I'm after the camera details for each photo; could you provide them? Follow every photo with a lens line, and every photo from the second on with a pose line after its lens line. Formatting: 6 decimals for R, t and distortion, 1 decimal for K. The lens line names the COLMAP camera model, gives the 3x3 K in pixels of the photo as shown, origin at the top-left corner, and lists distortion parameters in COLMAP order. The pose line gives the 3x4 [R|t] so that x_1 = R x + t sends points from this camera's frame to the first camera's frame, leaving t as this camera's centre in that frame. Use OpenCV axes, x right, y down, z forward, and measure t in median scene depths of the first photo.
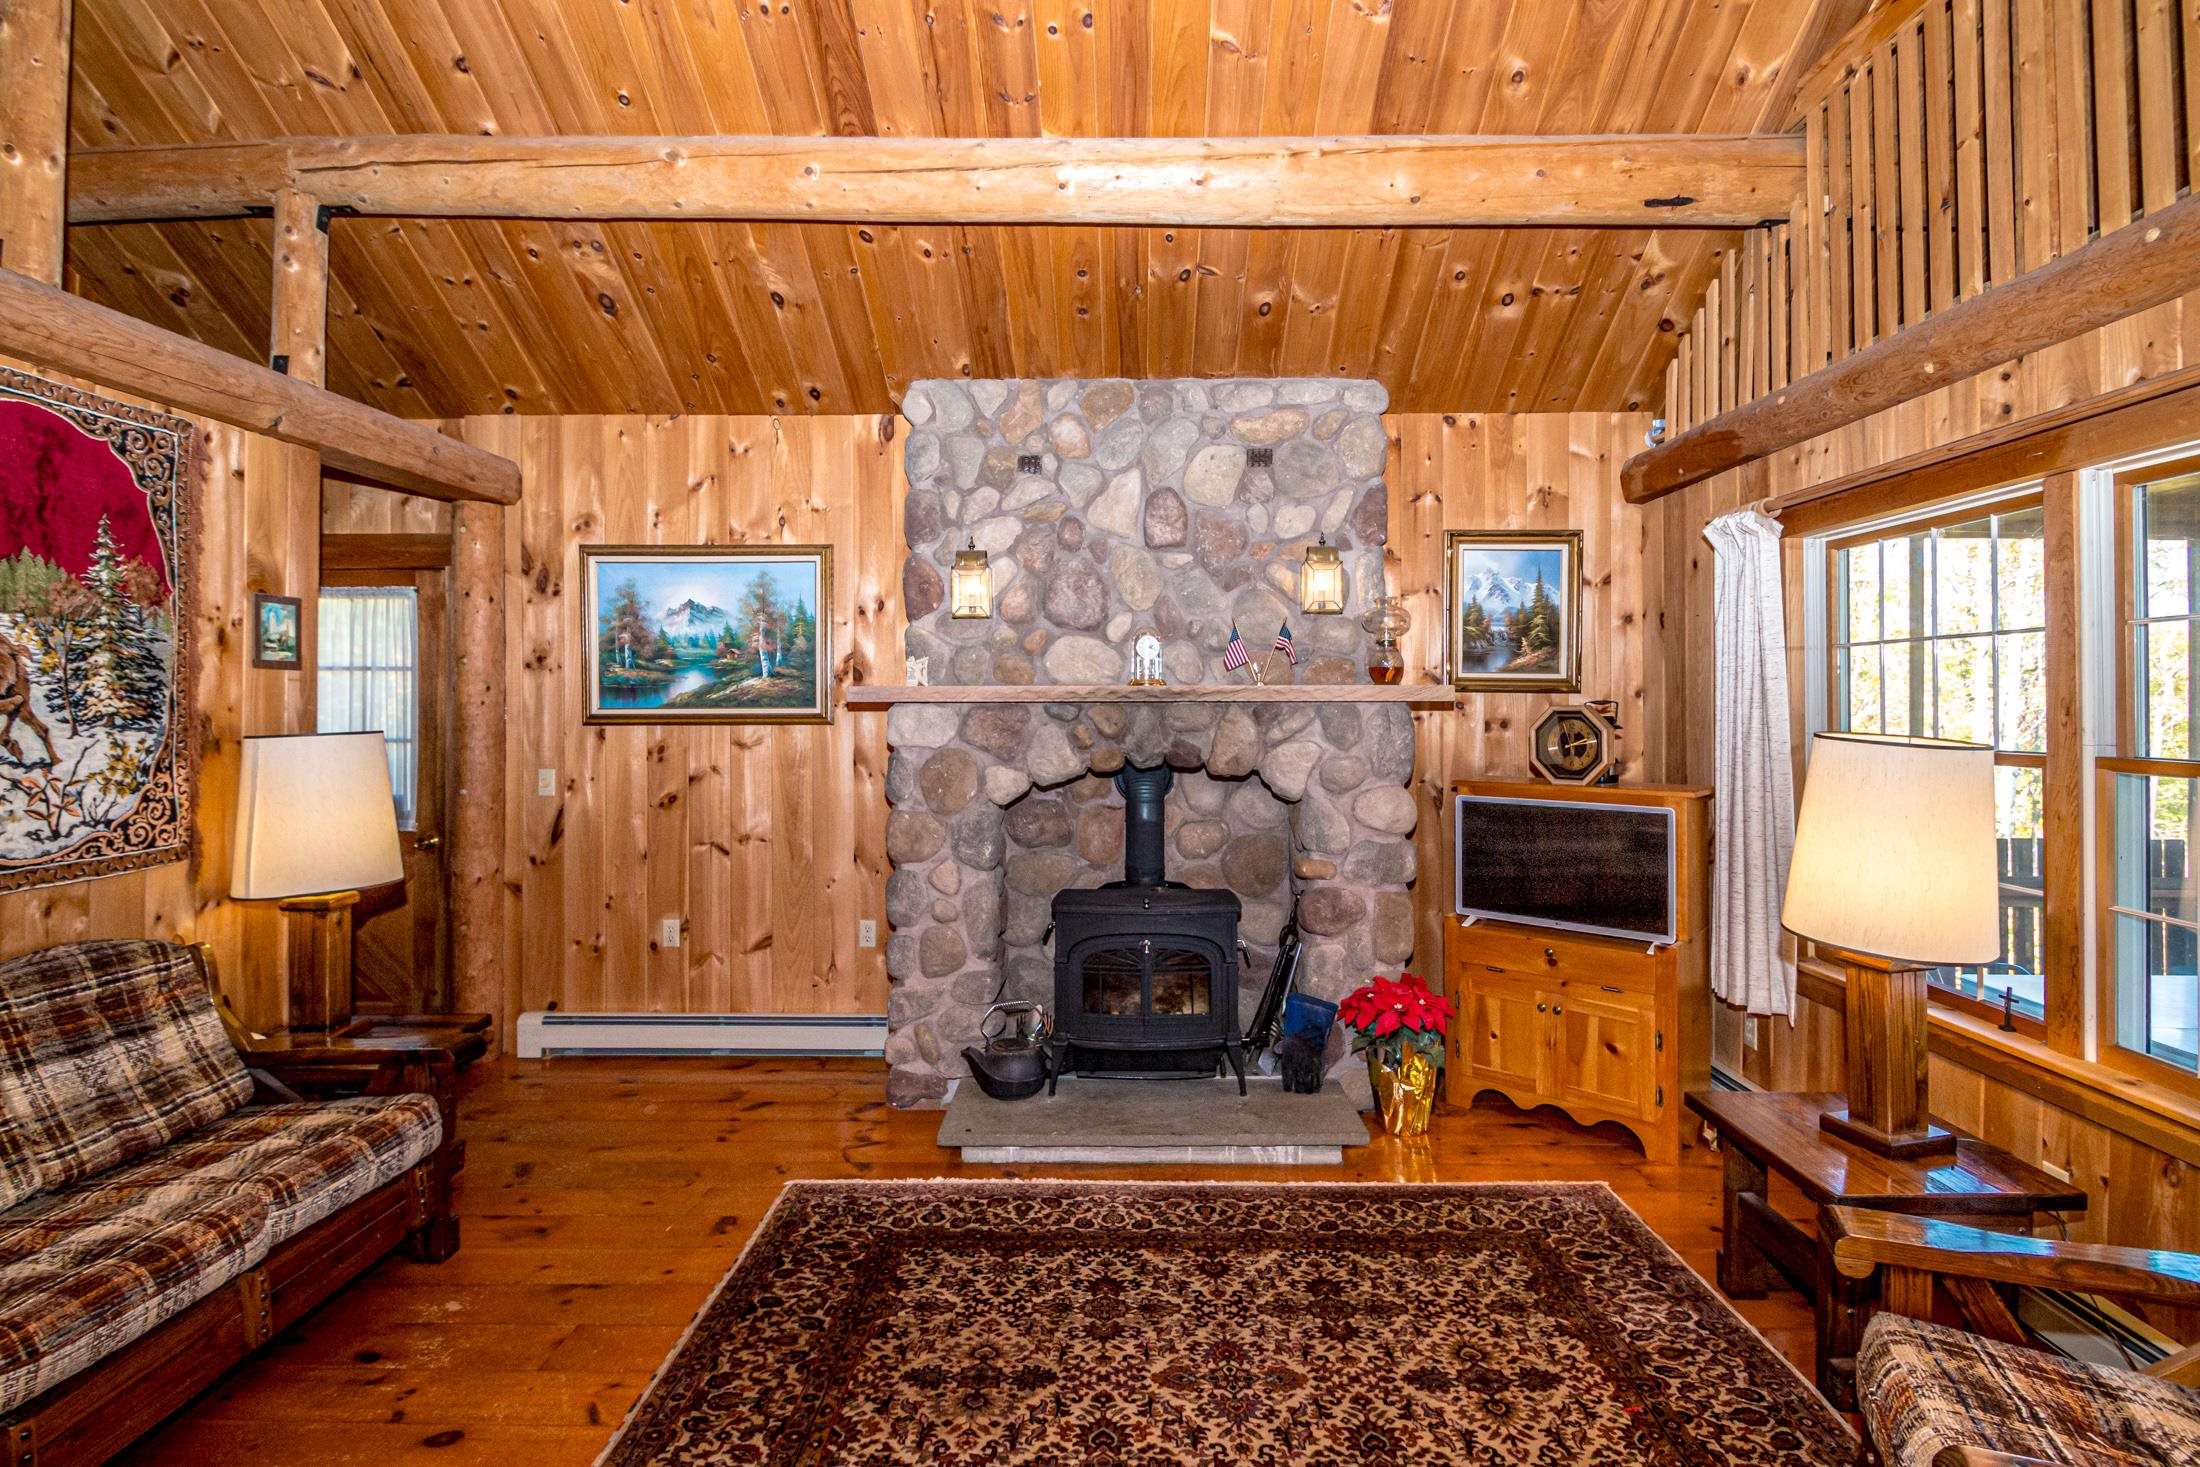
lens RADIAL K [[1042.5, 0, 1096.8], [0, 1042.5, 696.9], [0, 0, 1]] dist [0.004471, -0.010710]
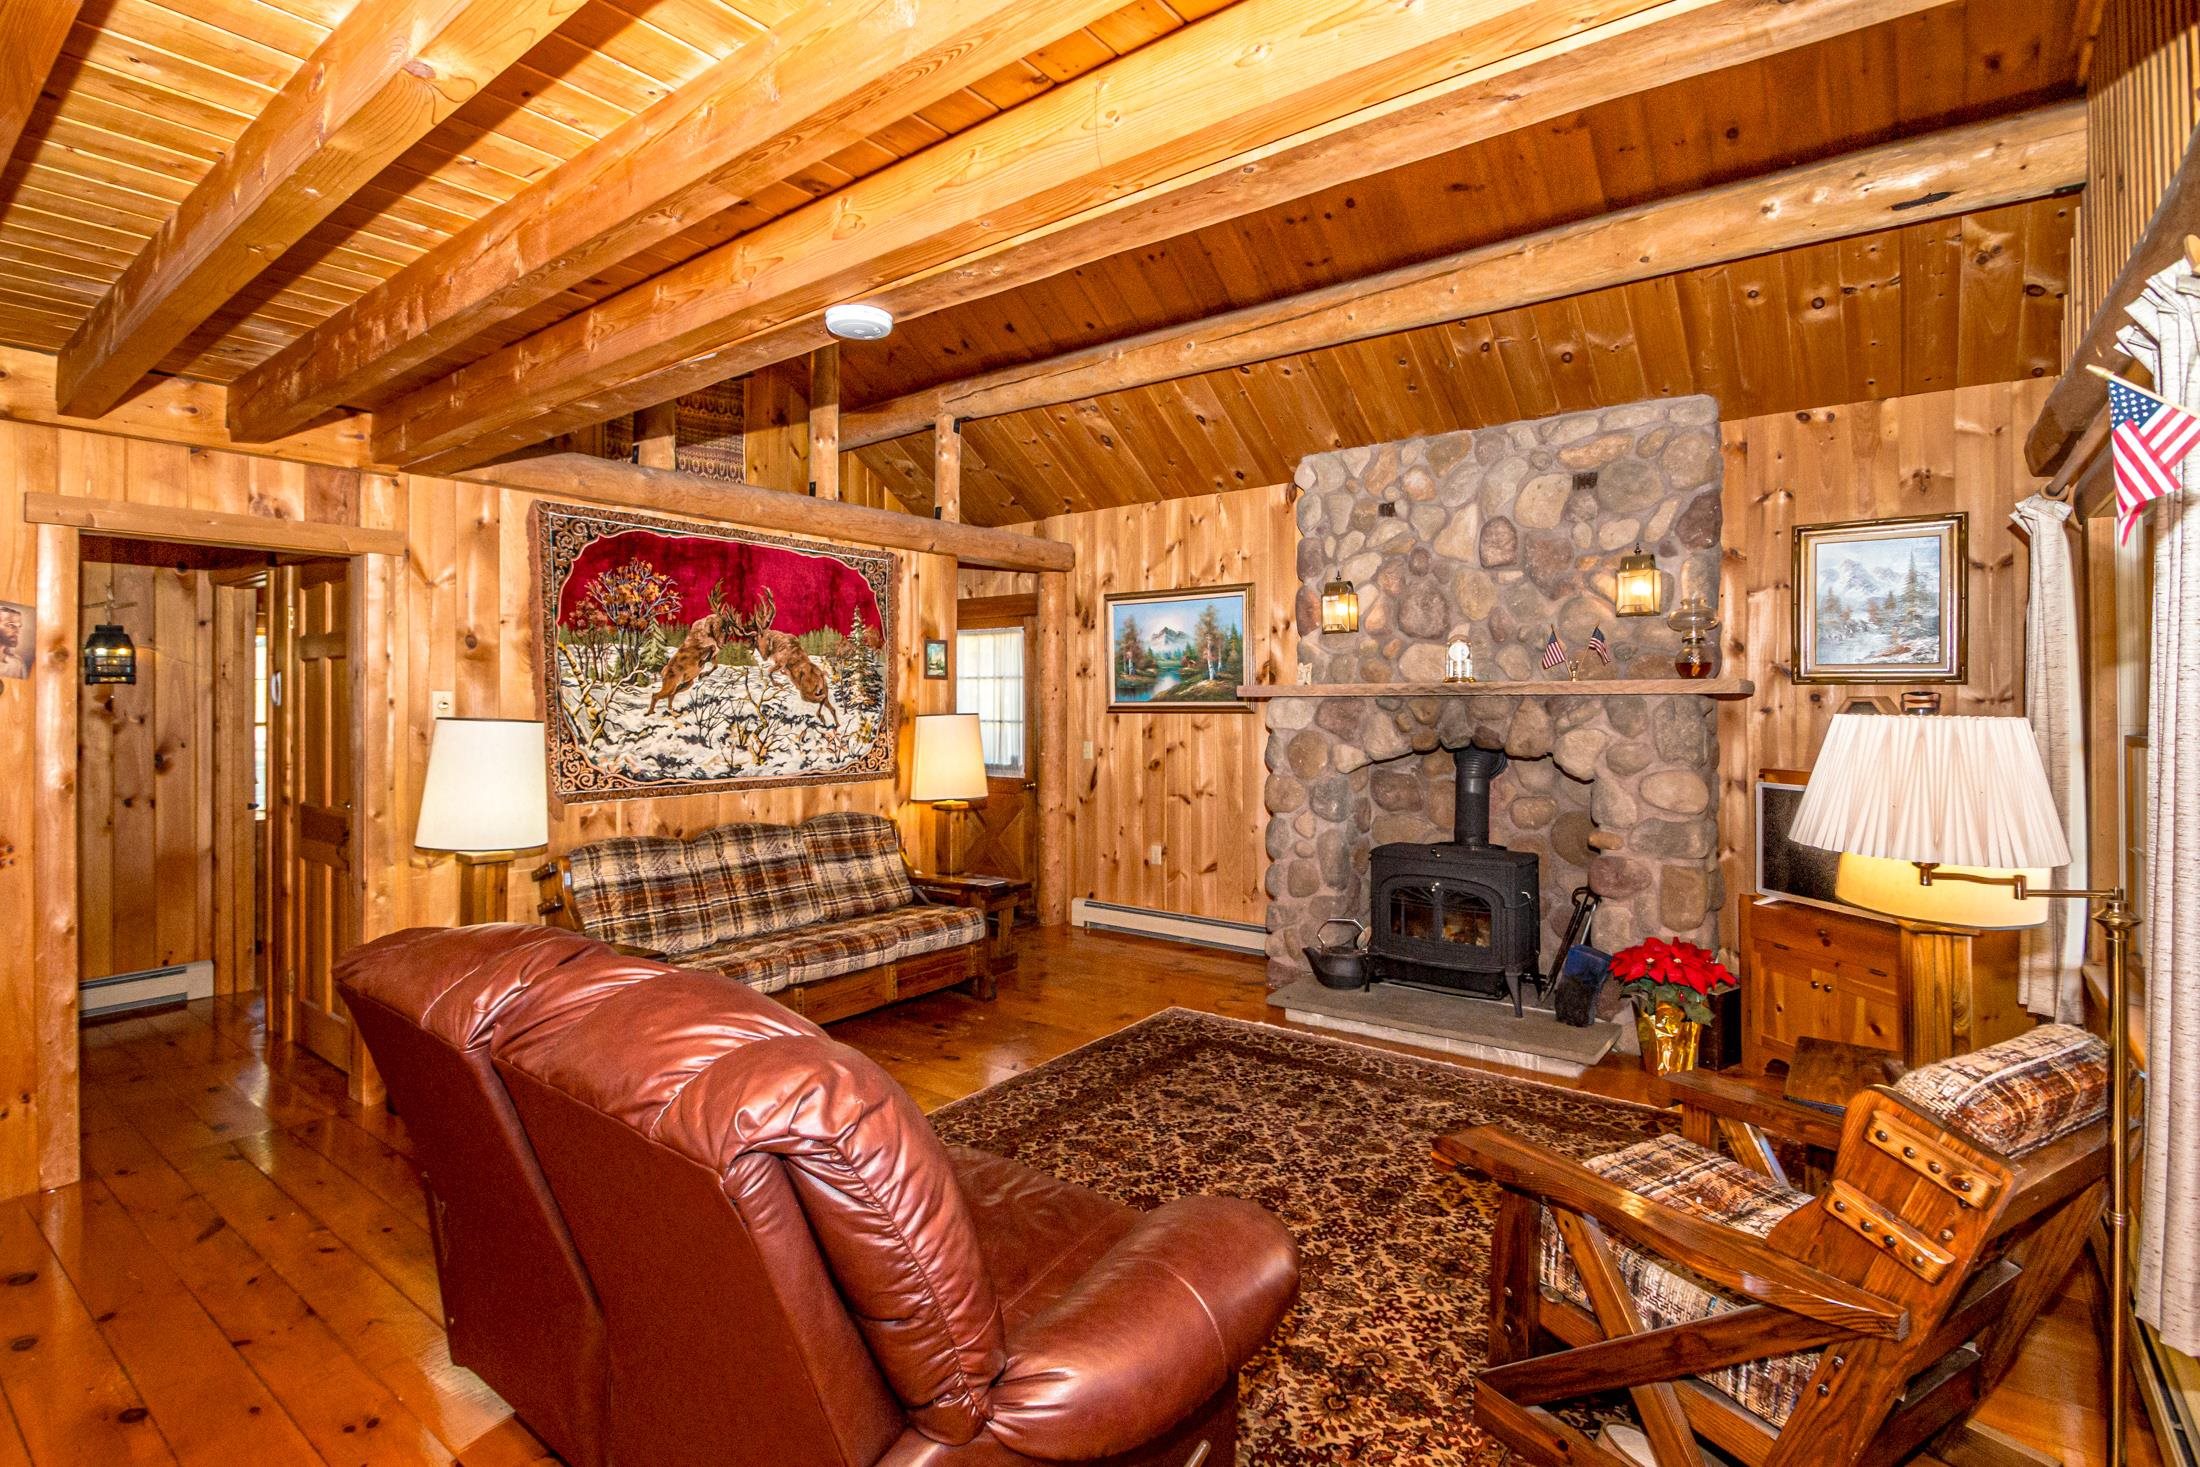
lens RADIAL K [[1042.5, 0, 1096.8], [0, 1042.5, 696.9], [0, 0, 1]] dist [0.004471, -0.010710]
pose [[0.804390, -0.004186, -0.594088, 0.437340], [0.004420, 0.999990, -0.001061, 0.005690], [0.594086, -0.001772, 0.804400, -0.253767]]
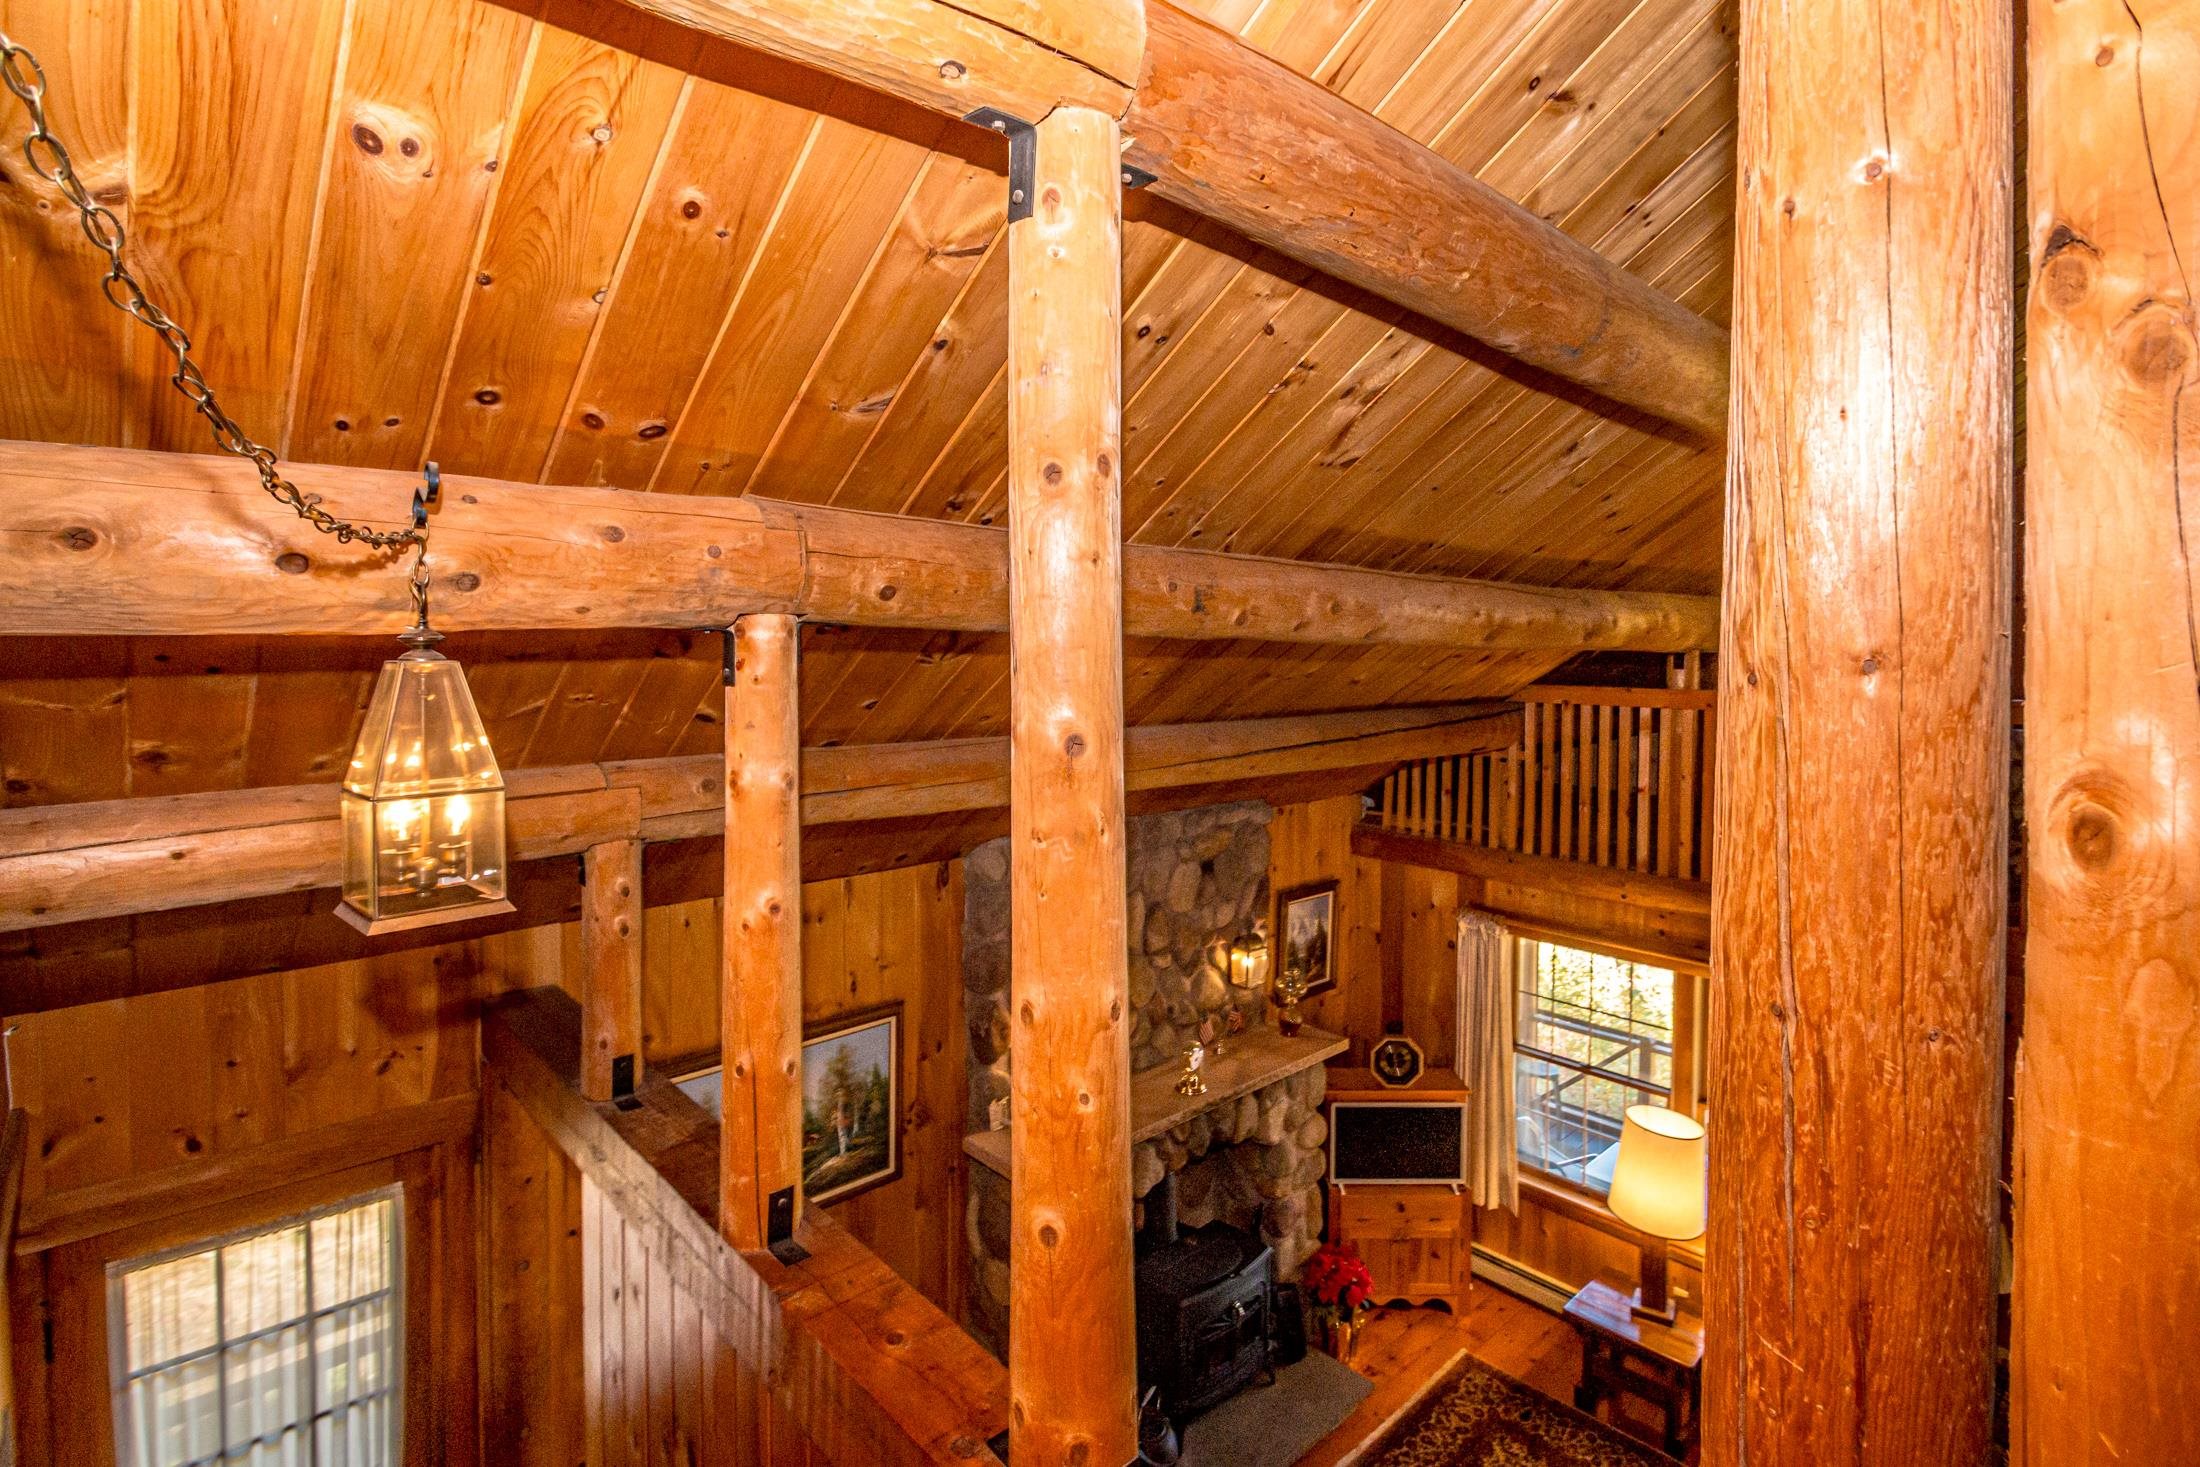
lens RADIAL K [[1054.0, 0, 1133.2], [0, 1054.0, 709.3], [0, 0, 1]] dist [0.001465, 0.000019]
pose [[0.727660, -0.018276, 0.685694, -0.857603], [-0.006238, 0.999427, 0.033257, -0.504944], [-0.685909, -0.028477, 0.727130, 0.141541]]
